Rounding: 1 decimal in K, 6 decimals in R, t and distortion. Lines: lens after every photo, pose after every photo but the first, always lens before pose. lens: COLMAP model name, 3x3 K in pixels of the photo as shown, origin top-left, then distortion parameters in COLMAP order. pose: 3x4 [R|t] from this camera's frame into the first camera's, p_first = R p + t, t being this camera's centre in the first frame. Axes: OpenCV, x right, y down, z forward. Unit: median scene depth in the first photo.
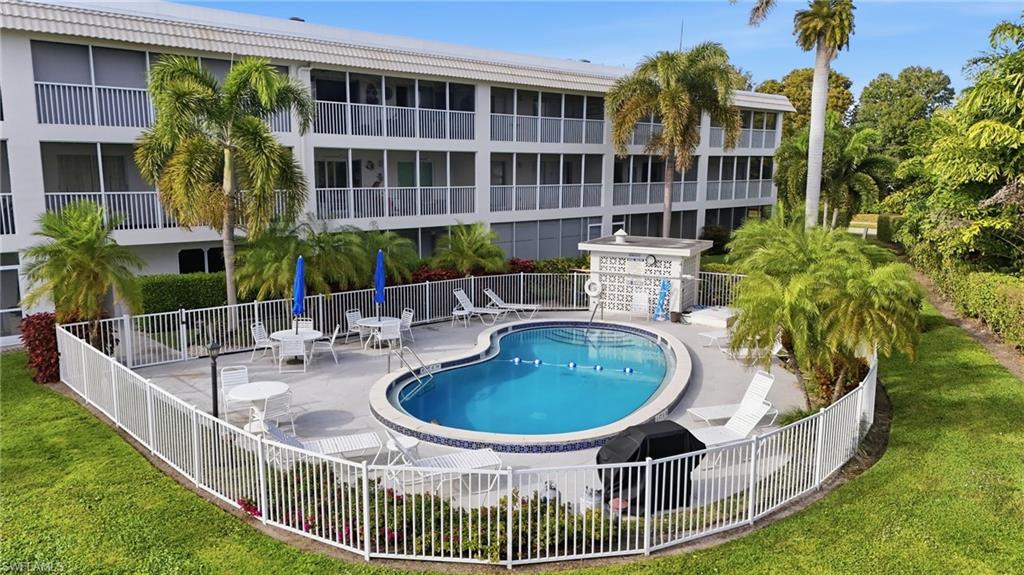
lens RADIAL K [[744.3, 0, 512.0], [0, 744.3, 287.5], [0, 0, 1]] dist [0.050510, -0.033826]
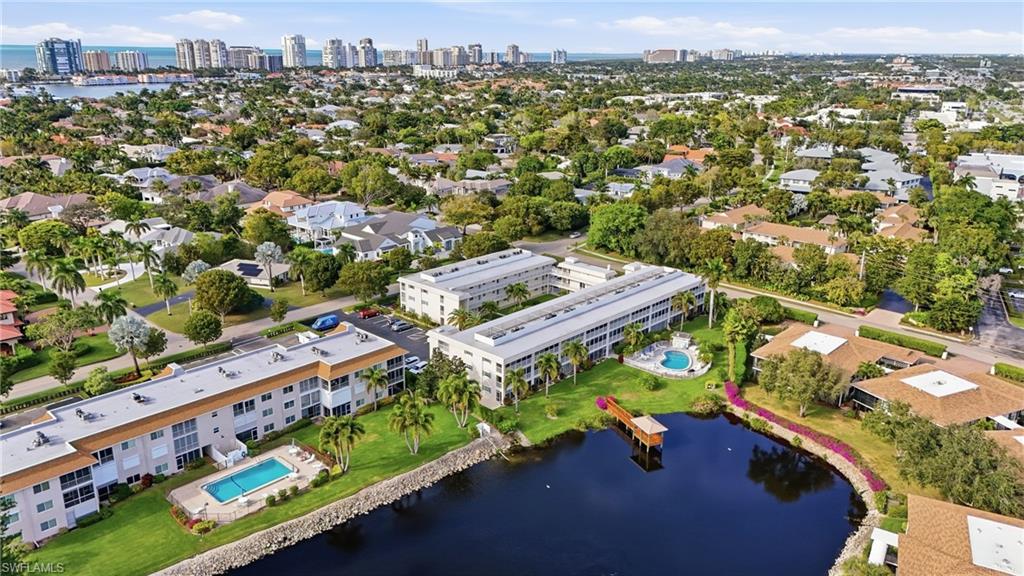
lens RADIAL K [[744.3, 0, 512.0], [0, 744.3, 288.0], [0, 0, 1]] dist [0.050510, -0.033826]
pose [[0.996859, -0.026151, 0.074759, -2.784437], [0.014773, 0.988746, 0.148872, -2.304364], [-0.077811, -0.147300, 0.986026, -8.188777]]
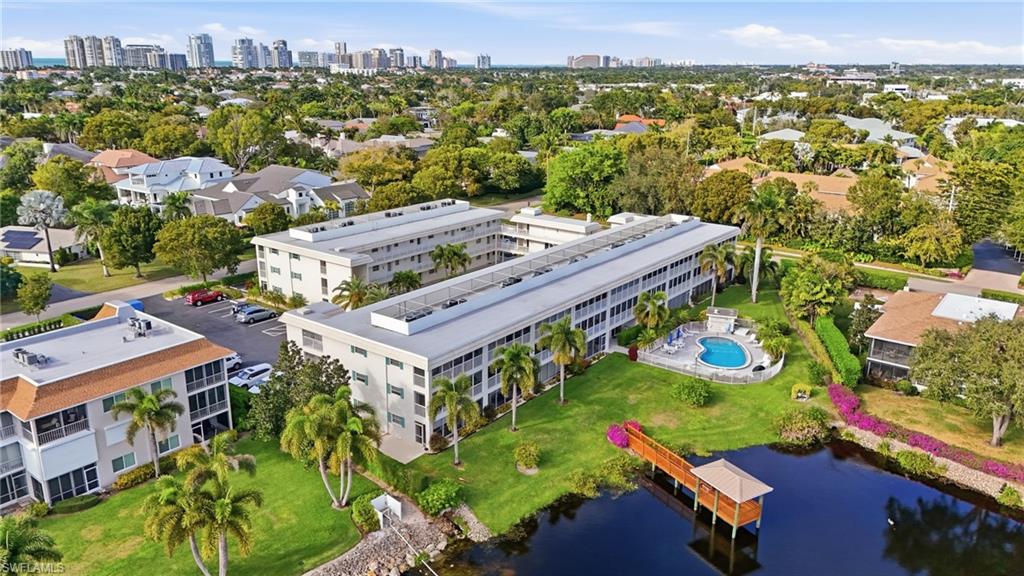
lens RADIAL K [[744.3, 0, 512.0], [0, 744.3, 288.0], [0, 0, 1]] dist [0.050510, -0.033826]
pose [[0.984291, -0.055358, 0.167652, -2.485711], [0.032450, 0.990119, 0.136421, -1.214281], [-0.173547, -0.128838, 0.976362, -4.155841]]
